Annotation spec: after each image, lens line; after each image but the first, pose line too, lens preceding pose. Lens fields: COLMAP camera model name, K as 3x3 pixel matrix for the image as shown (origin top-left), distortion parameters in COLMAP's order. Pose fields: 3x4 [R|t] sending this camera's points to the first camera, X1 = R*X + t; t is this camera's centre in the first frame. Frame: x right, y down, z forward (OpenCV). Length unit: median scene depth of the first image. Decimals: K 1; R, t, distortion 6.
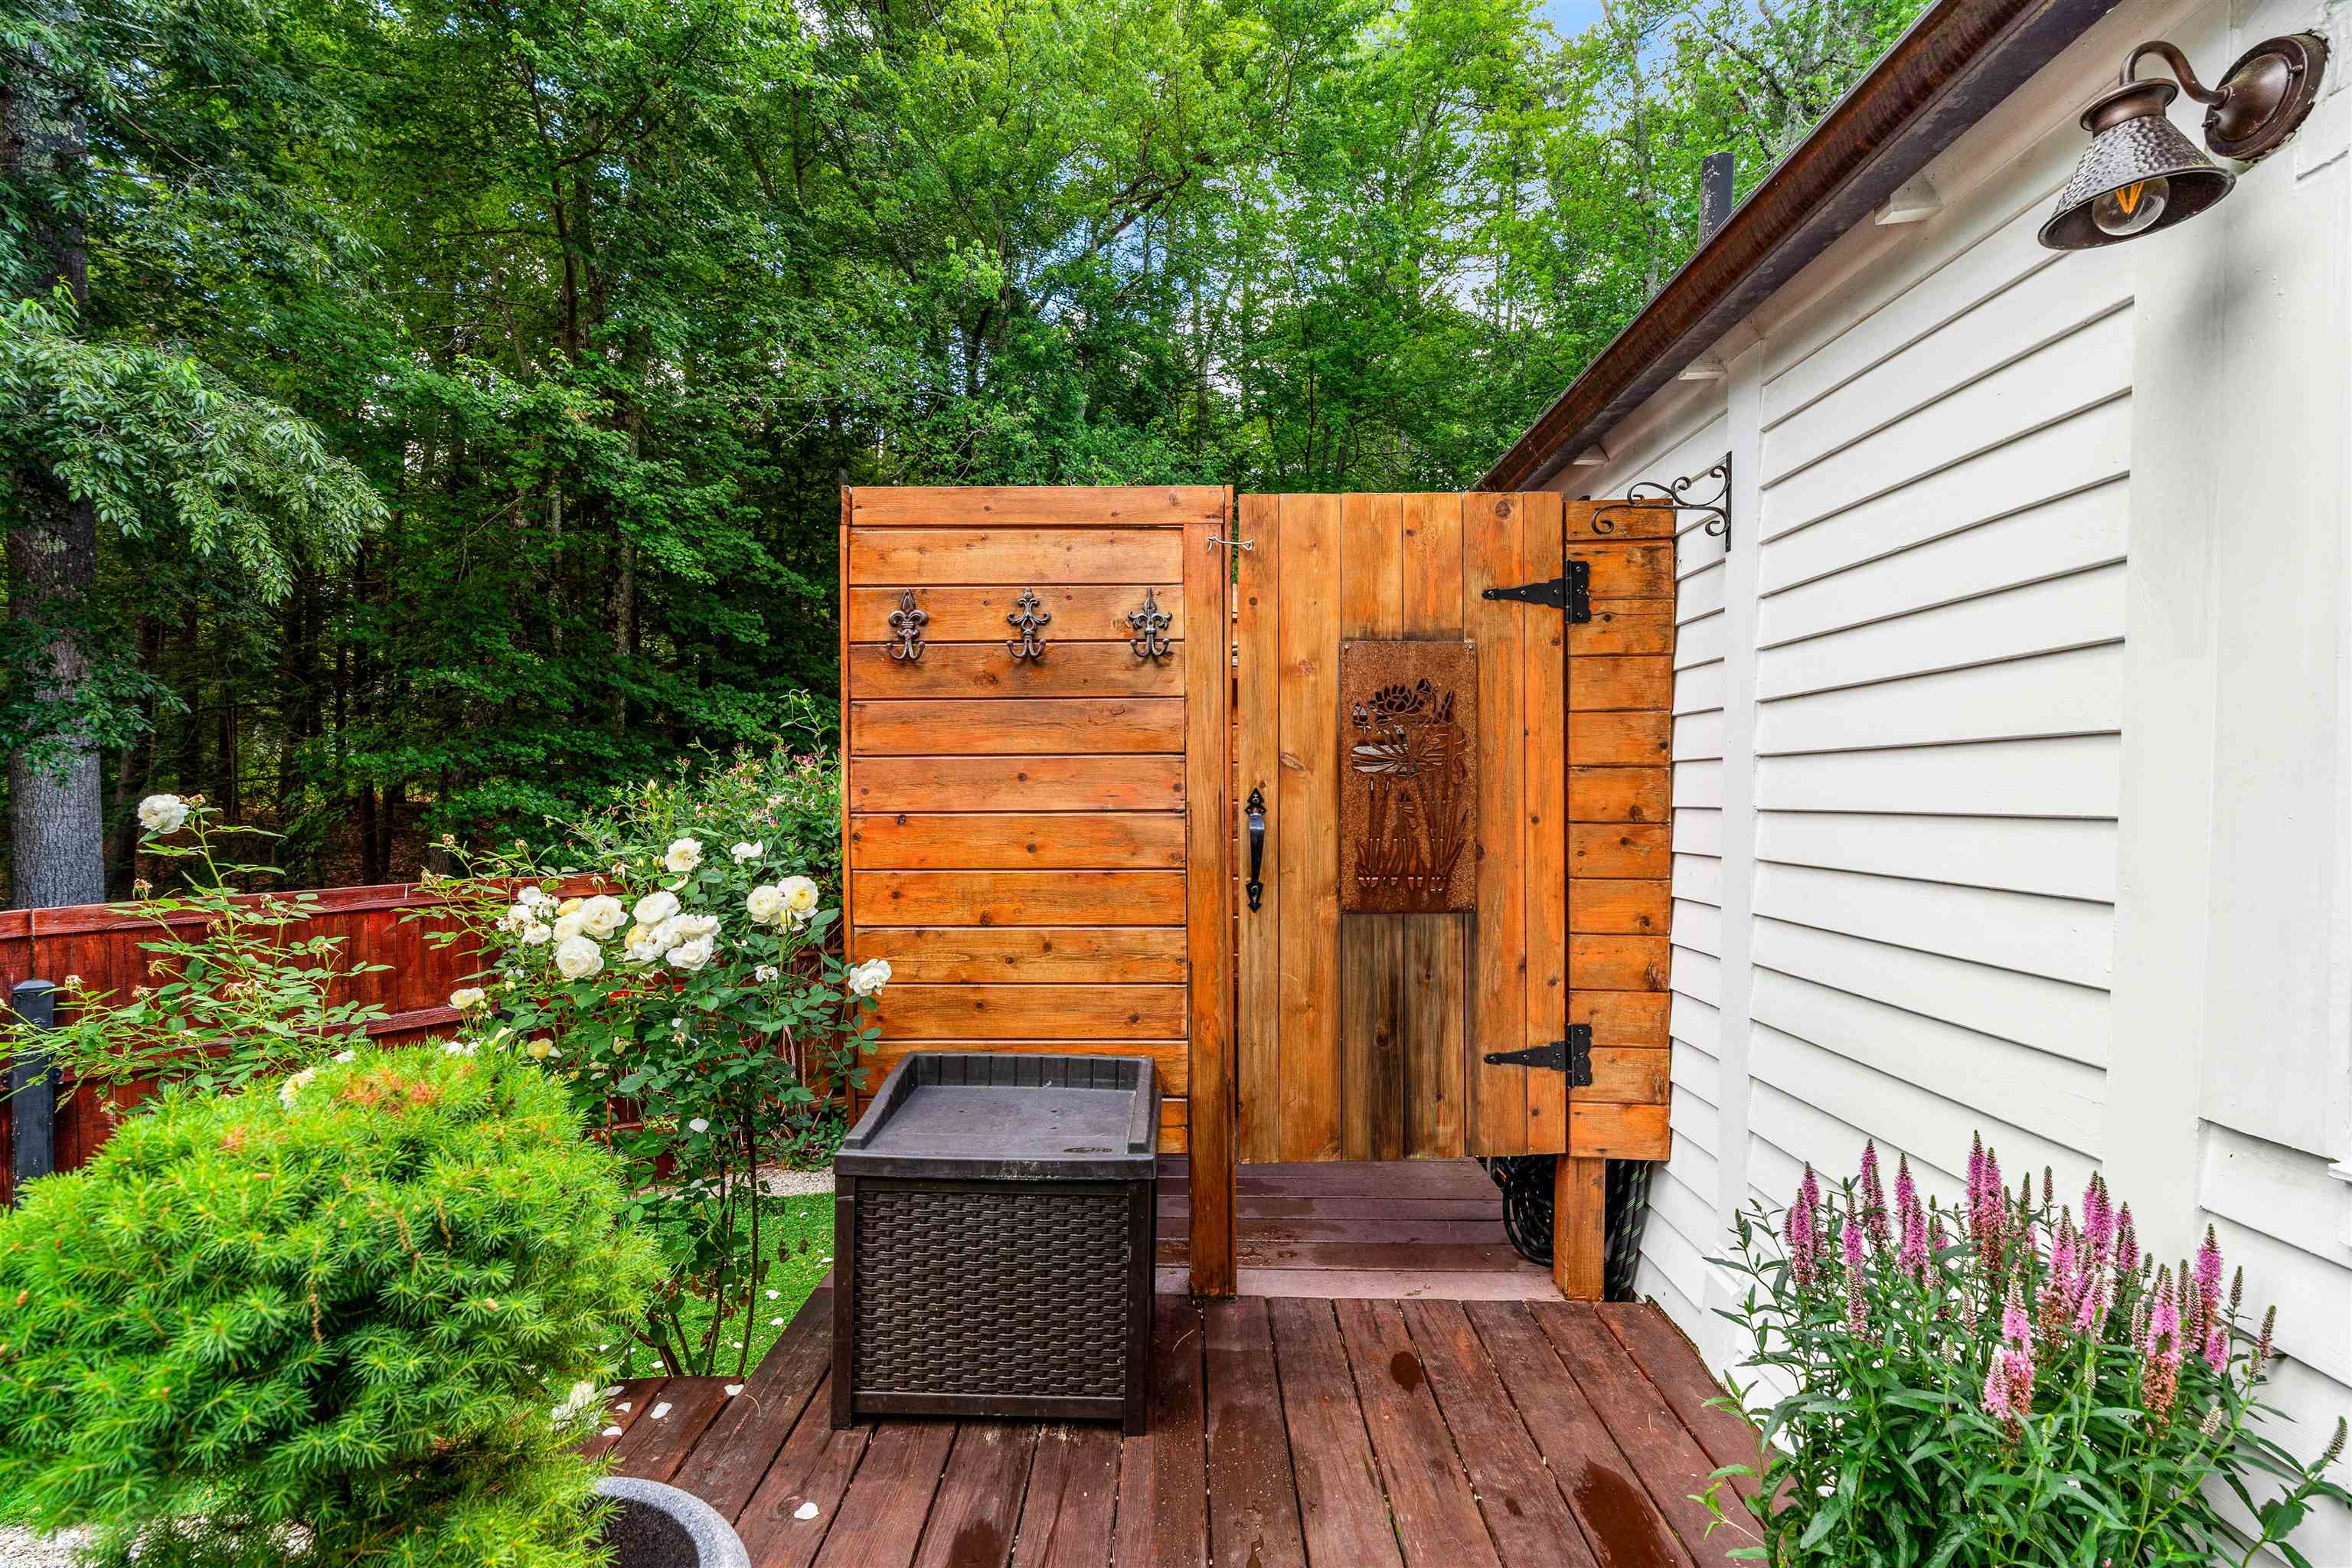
lens RADIAL K [[1061.3, 0, 1182.2], [0, 1061.3, 784.5], [0, 0, 1]] dist [-0.005553, -0.000319]
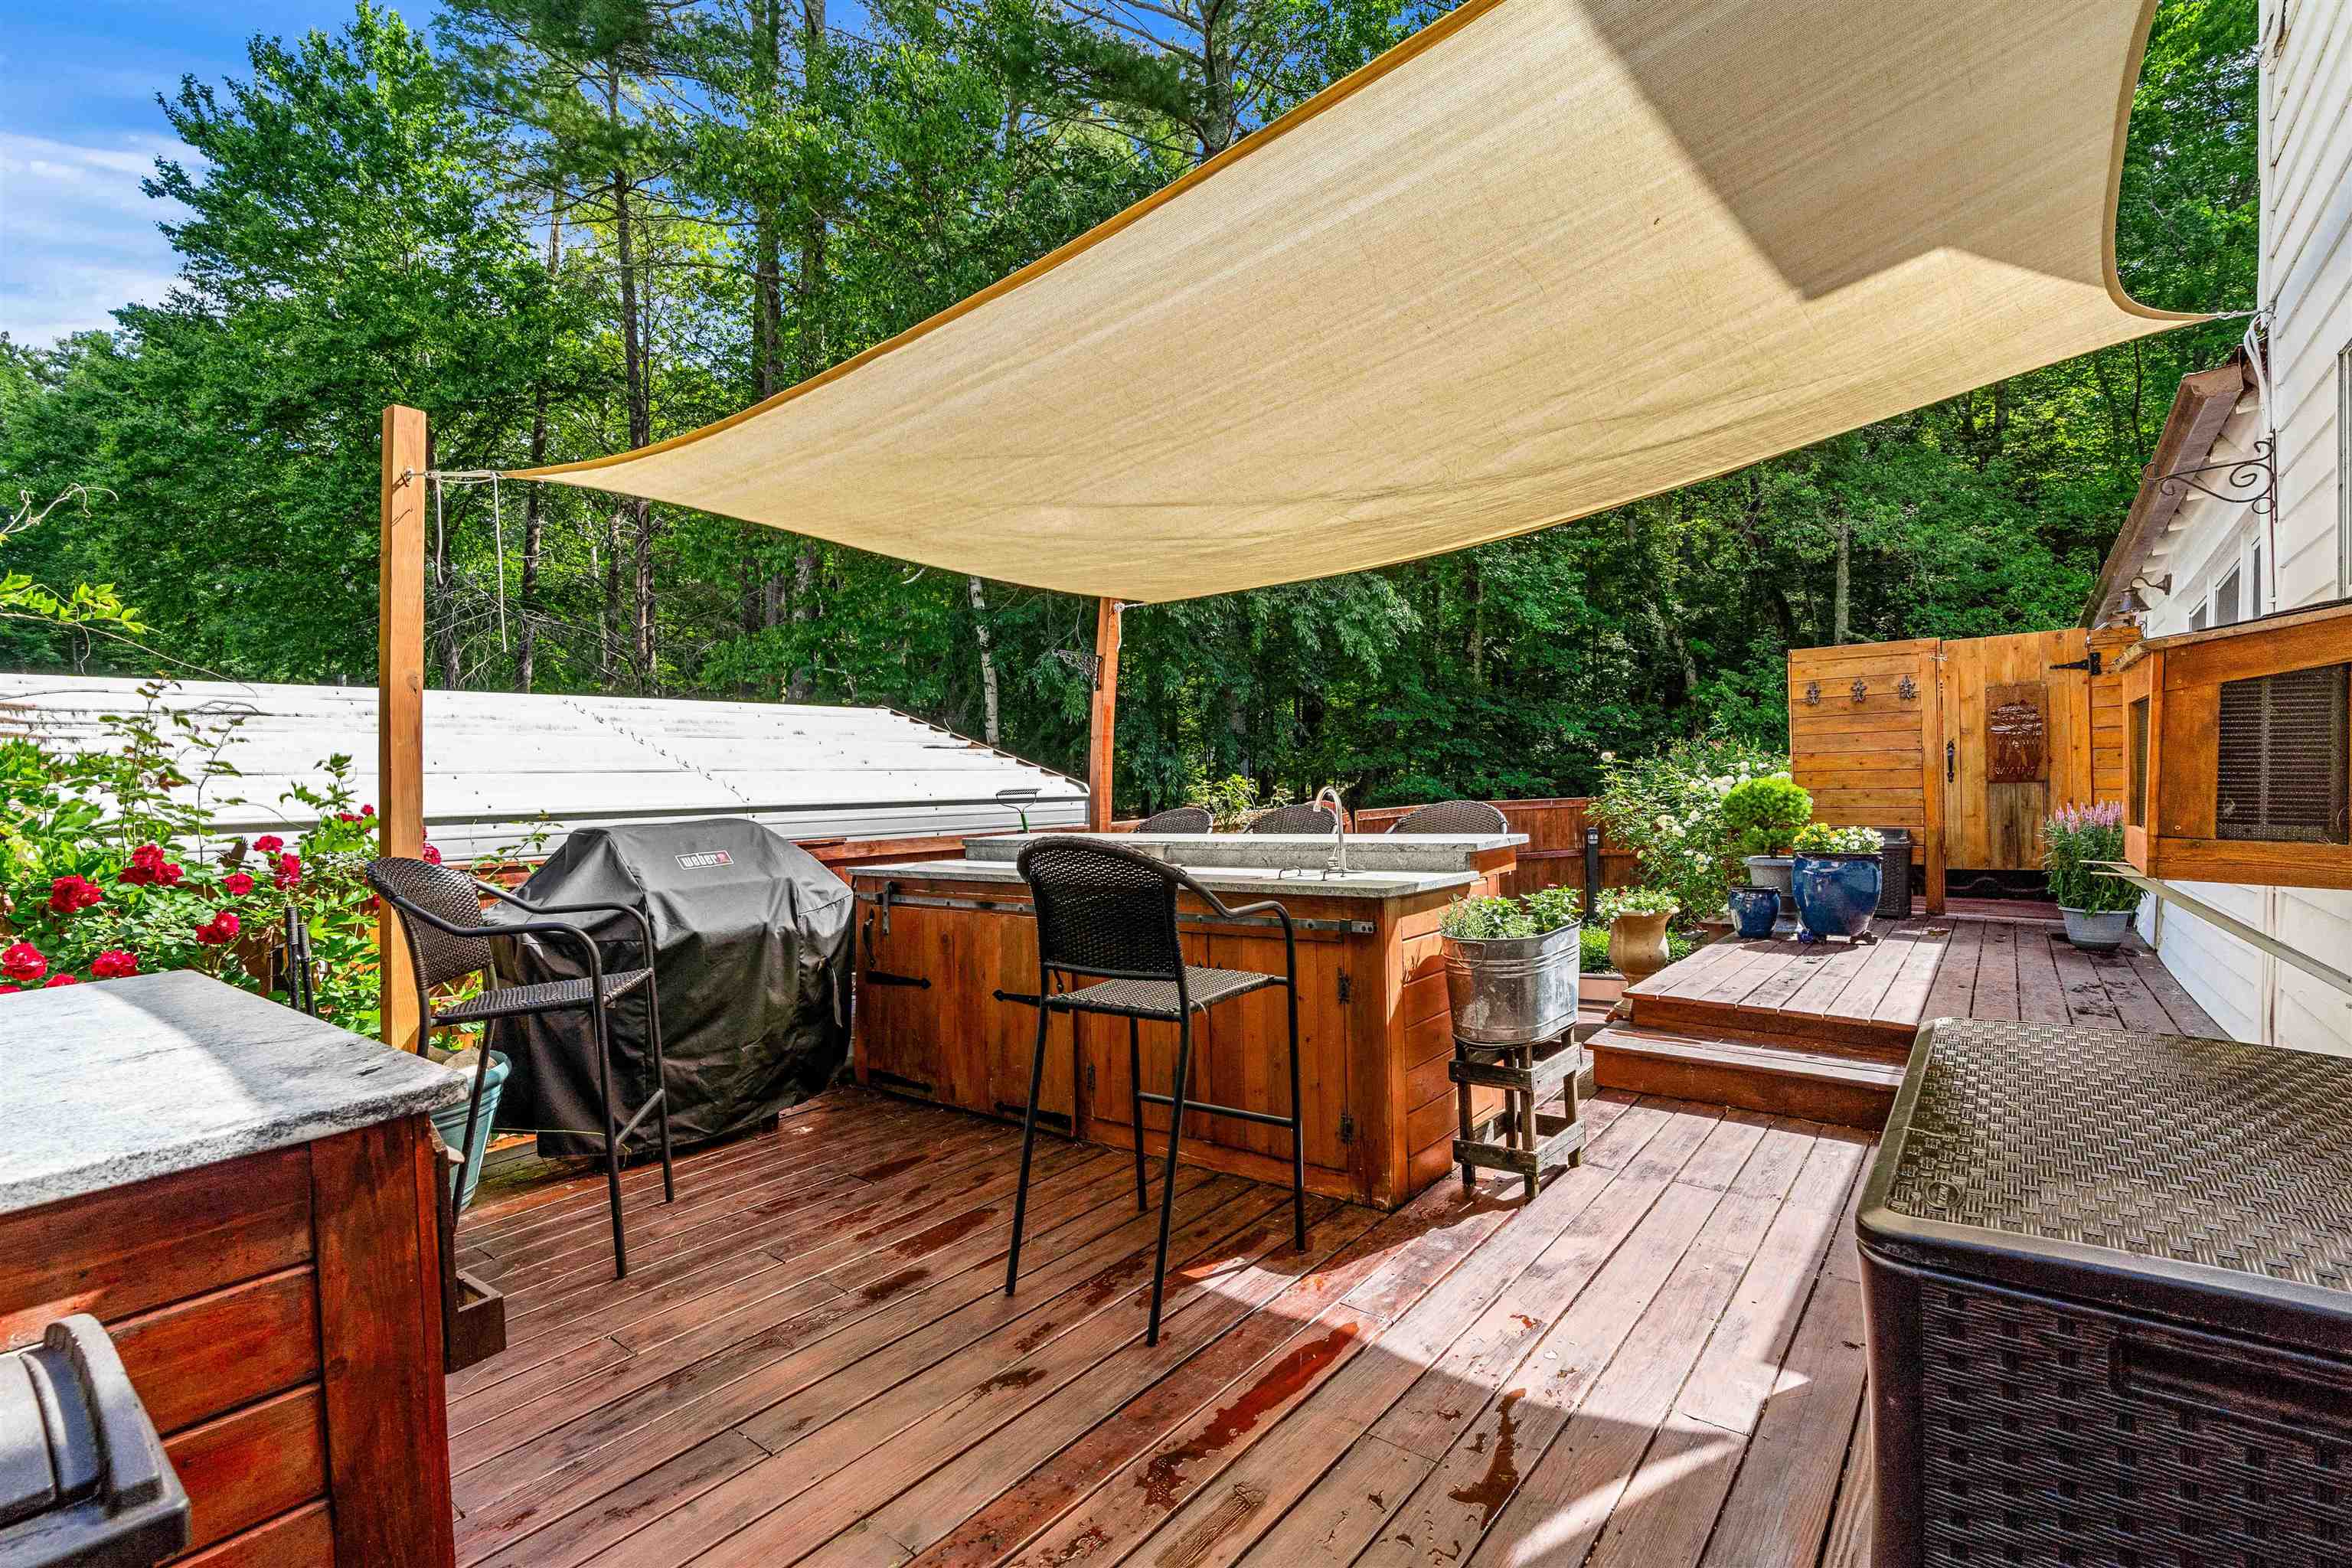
lens RADIAL K [[1061.3, 0, 1182.2], [0, 1061.3, 784.5], [0, 0, 1]] dist [-0.005553, -0.000319]
pose [[0.788043, -0.016048, -0.615411, 0.191662], [0.014753, 0.999865, -0.007182, 0.113525], [0.615444, -0.003420, 0.788173, -2.588983]]
